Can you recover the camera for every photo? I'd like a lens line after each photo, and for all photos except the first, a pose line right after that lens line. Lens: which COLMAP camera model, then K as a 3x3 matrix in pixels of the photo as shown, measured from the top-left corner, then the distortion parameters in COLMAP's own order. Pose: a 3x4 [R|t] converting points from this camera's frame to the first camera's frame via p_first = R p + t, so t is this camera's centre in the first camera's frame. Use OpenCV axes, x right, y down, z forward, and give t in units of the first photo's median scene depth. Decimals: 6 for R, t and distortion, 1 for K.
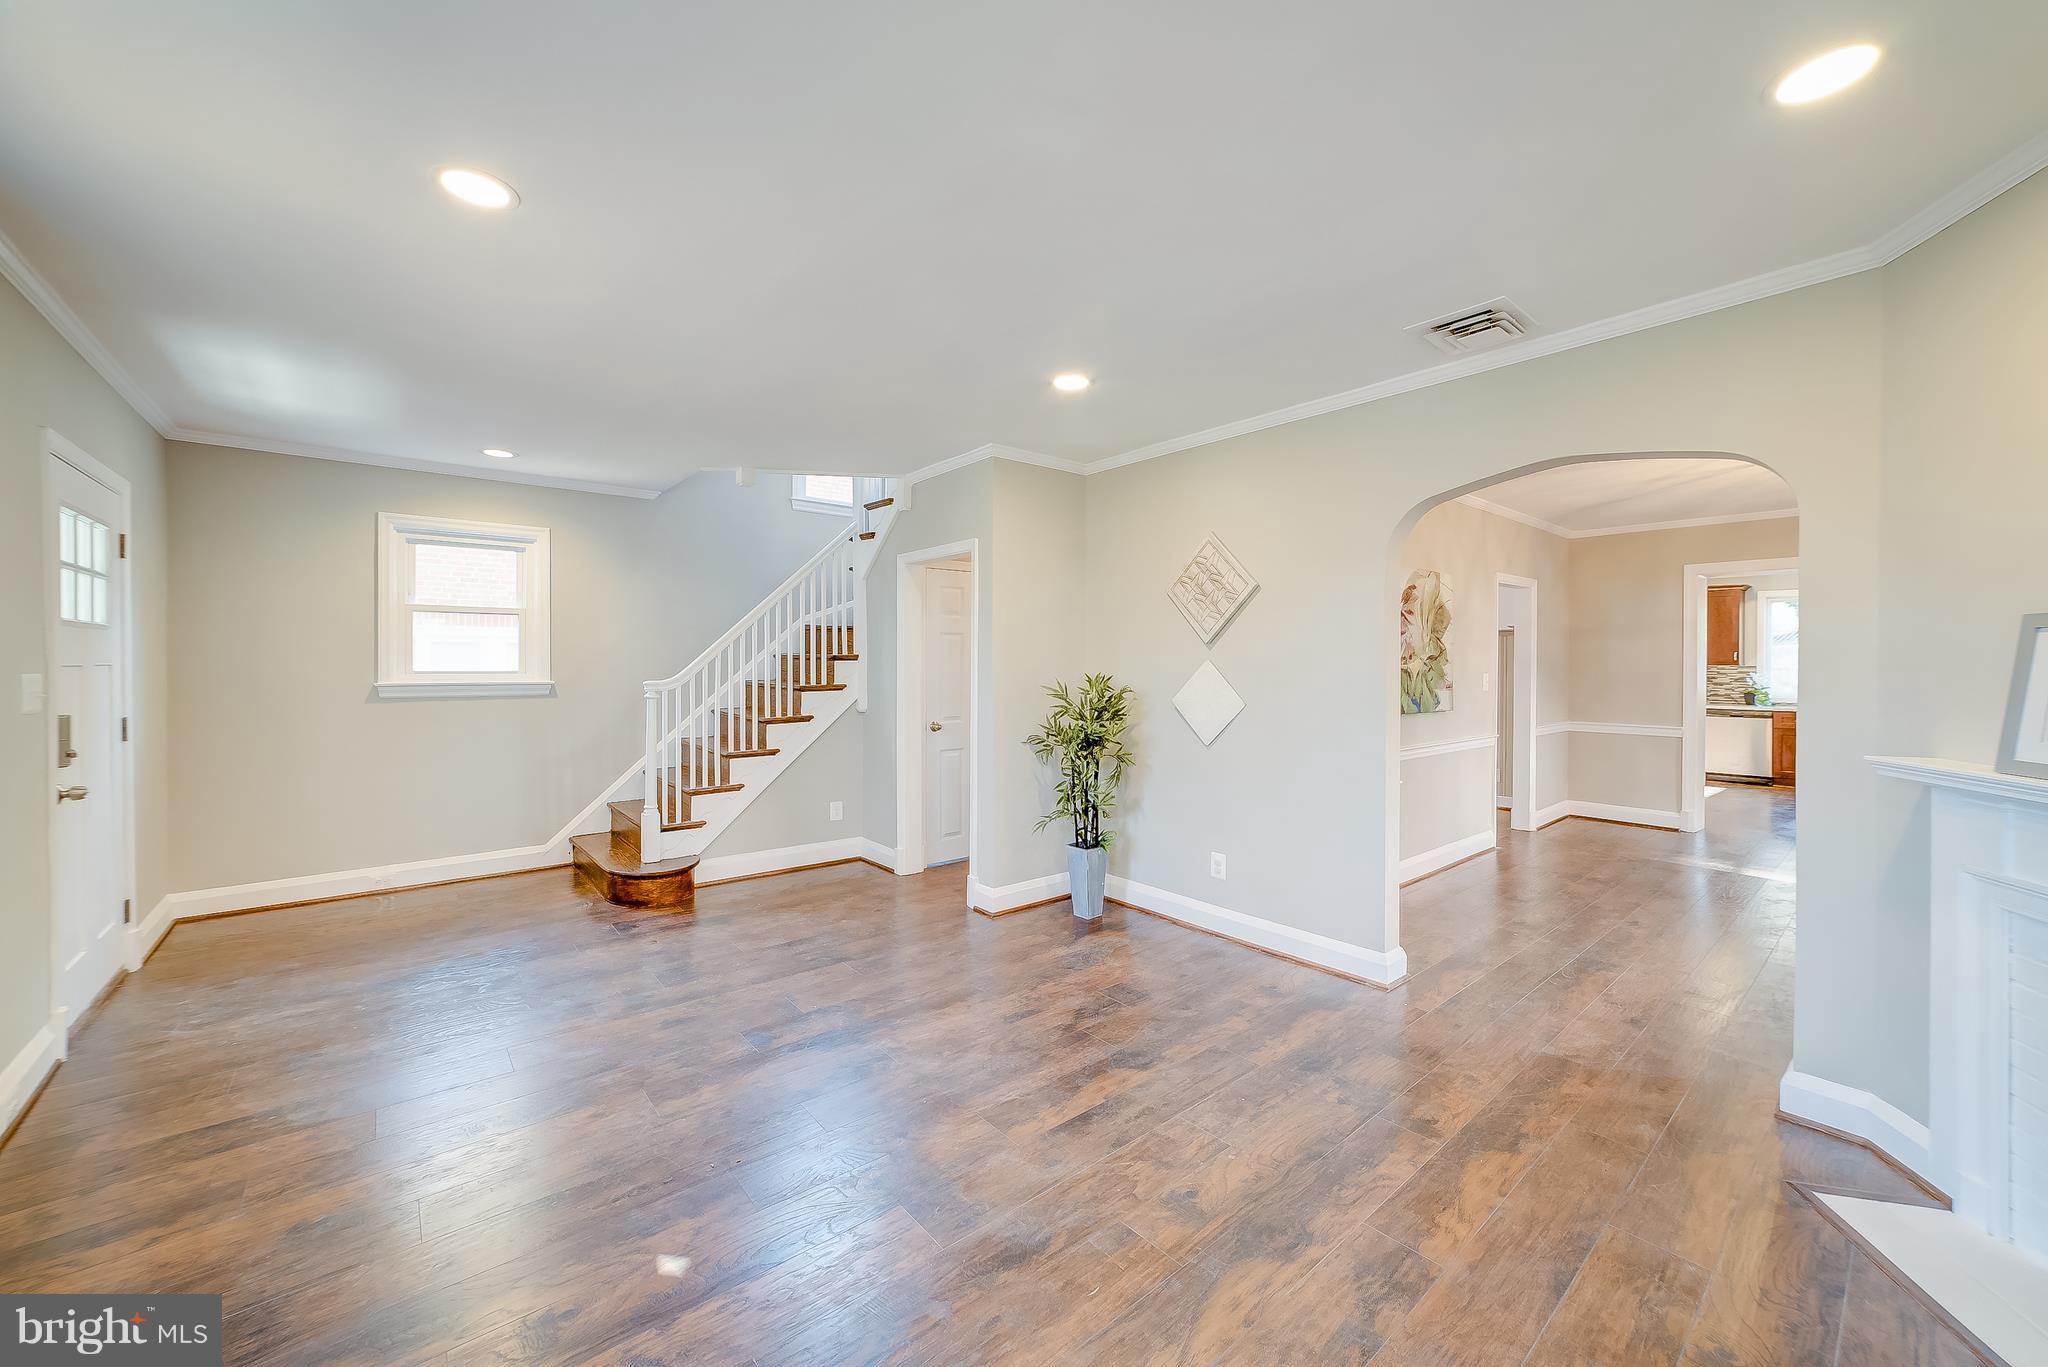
lens RADIAL K [[786.1, 0, 1030.6], [0, 786.1, 673.0], [0, 0, 1]] dist [-0.000327, 0.000080]
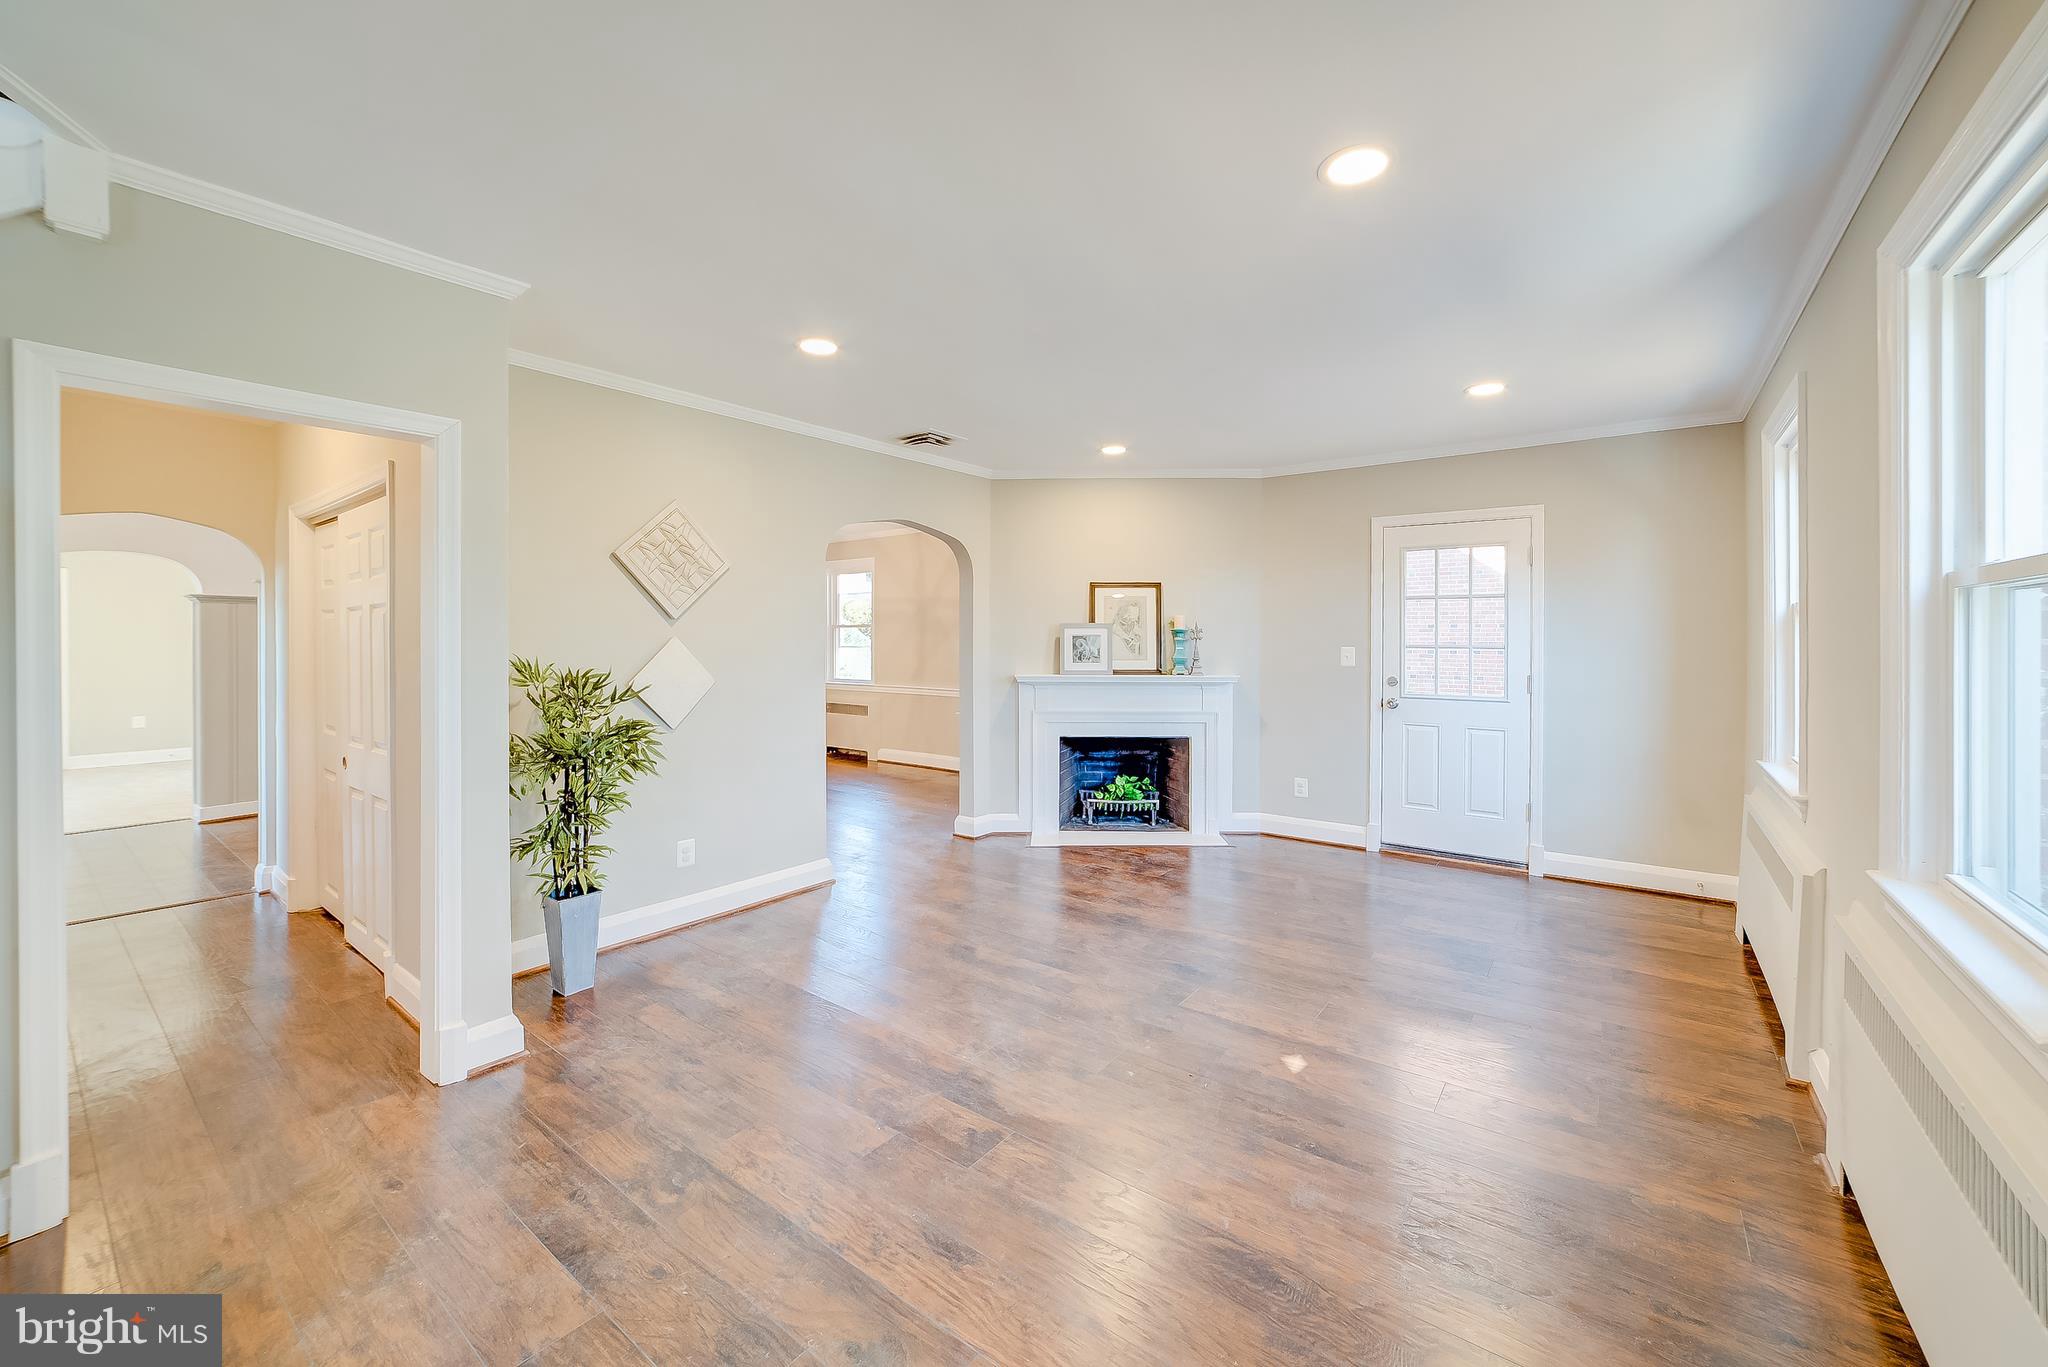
lens RADIAL K [[804.0, 0, 1027.0], [0, 804.0, 635.9], [0, 0, 1]] dist [-0.001128, -0.000093]
pose [[-0.228176, 0.000434, 0.973620, -0.827384], [0.011703, 0.999929, 0.002298, -0.015422], [-0.973550, 0.011919, -0.228165, 0.845390]]
